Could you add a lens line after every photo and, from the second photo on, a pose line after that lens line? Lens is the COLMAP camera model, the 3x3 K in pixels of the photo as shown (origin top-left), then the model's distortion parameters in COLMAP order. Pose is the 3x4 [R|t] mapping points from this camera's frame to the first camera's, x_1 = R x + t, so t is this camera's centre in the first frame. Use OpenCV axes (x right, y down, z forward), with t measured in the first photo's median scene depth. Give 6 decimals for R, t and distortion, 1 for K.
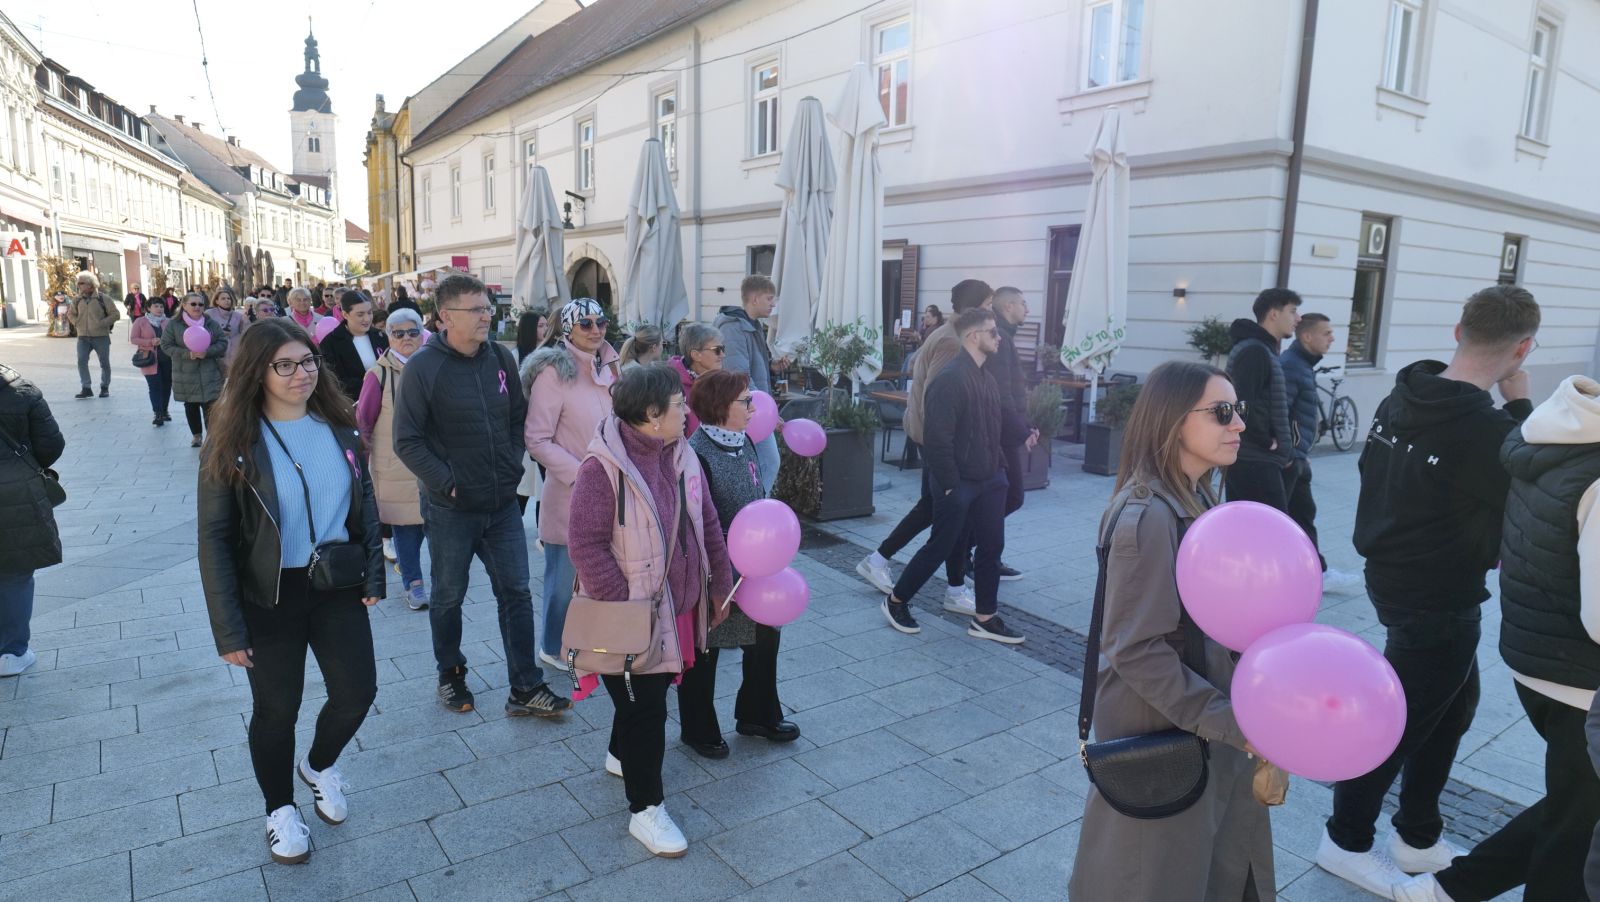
lens RADIAL K [[954.5, 0, 801.6], [0, 954.5, 451.1], [0, 0, 1]] dist [-0.016547, 0.006864]
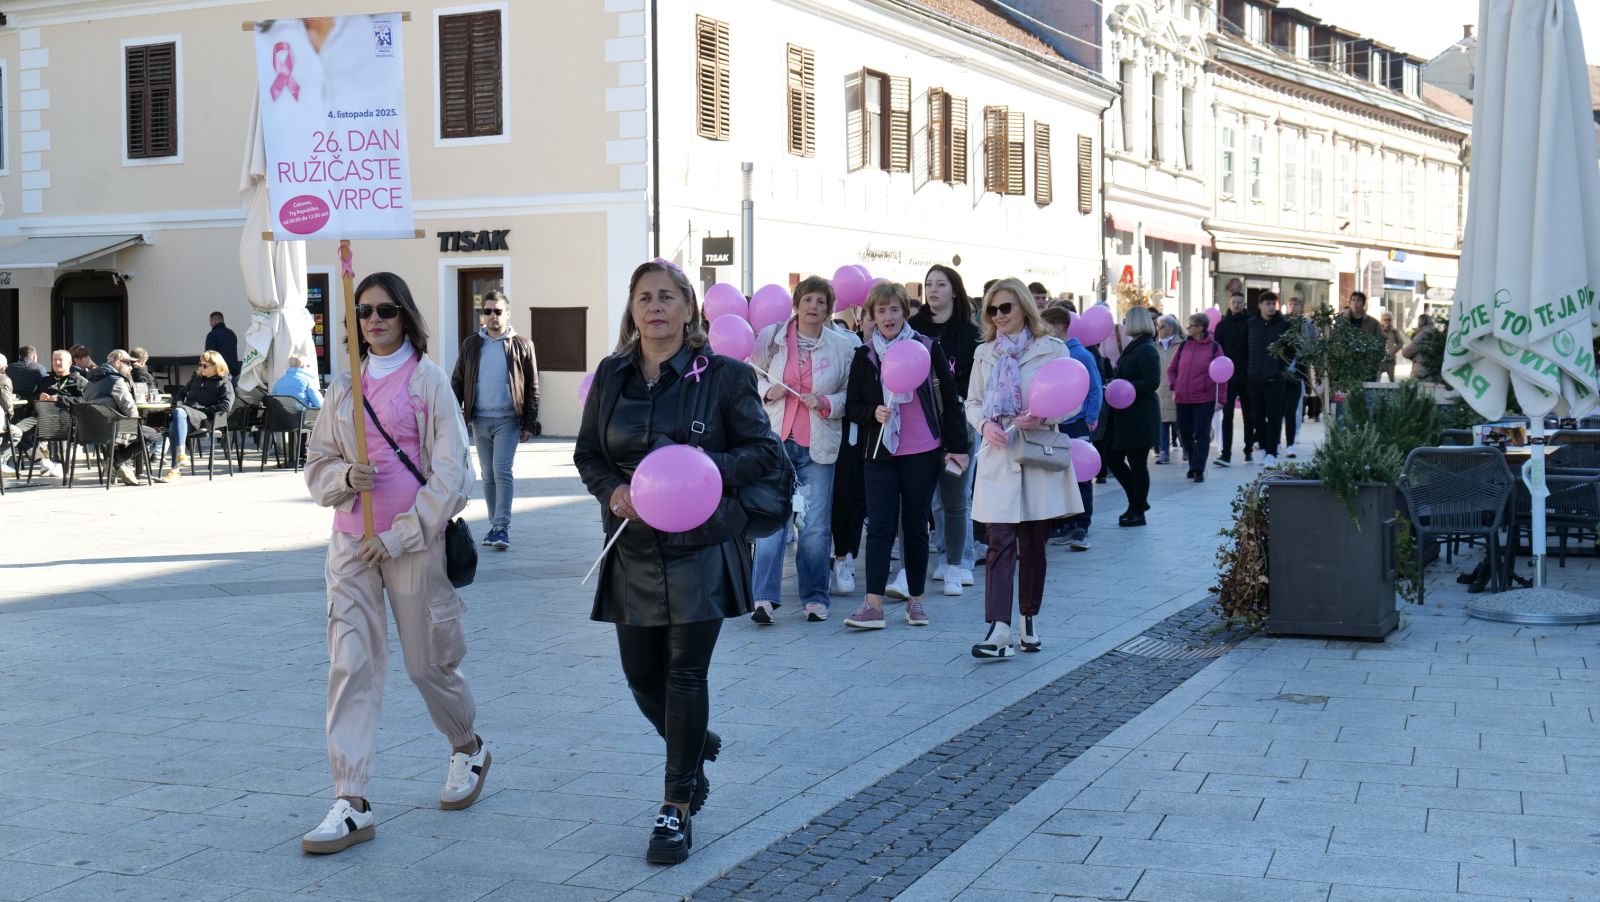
lens RADIAL K [[2003.4, 0, 795.7], [0, 2003.4, 447.2], [0, 0, 1]] dist [0.005466, 0.000000]
pose [[0.567660, 0.009683, -0.823206, 0.229455], [-0.103959, 0.992769, -0.060010, 0.017520], [0.816673, 0.119645, 0.564562, 0.010065]]
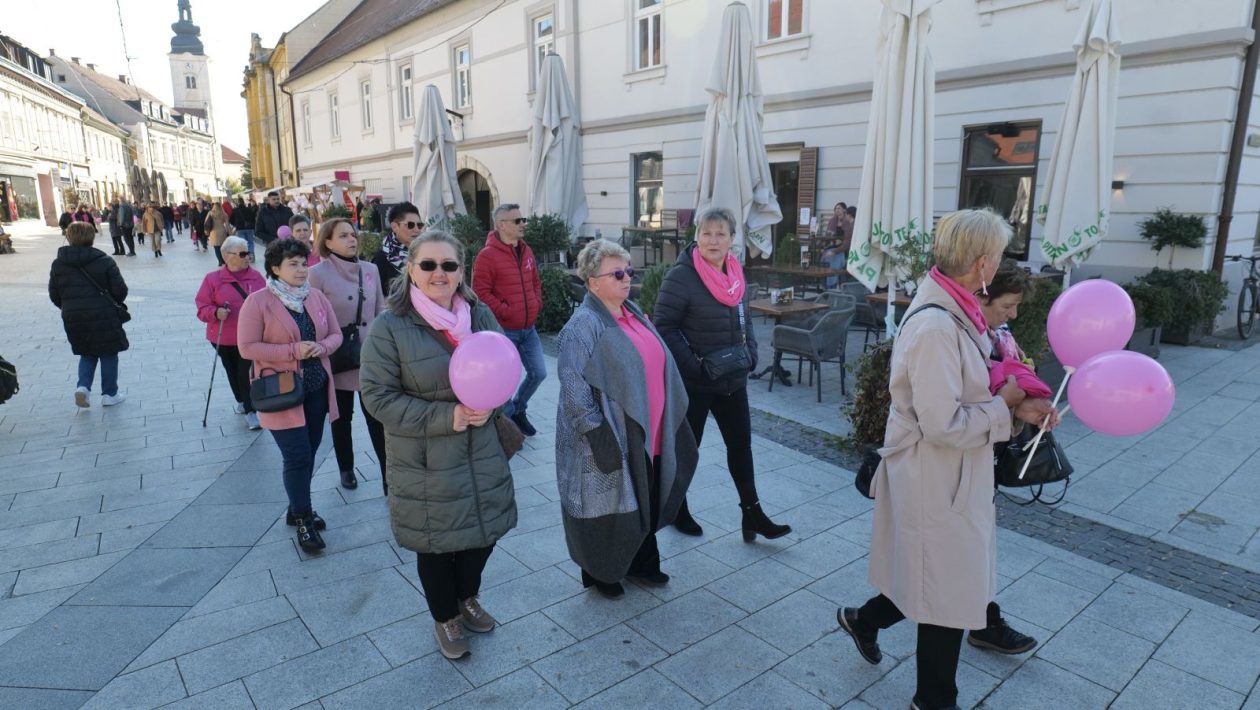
lens RADIAL K [[747.1, 0, 631.0], [0, 747.1, 356.5], [0, 0, 1]] dist [-0.015745, 0.005084]
pose [[0.998145, -0.038178, 0.047432, -0.071035], [0.035788, 0.998095, 0.050252, -0.016002], [-0.049260, -0.048461, 0.997610, 0.085053]]
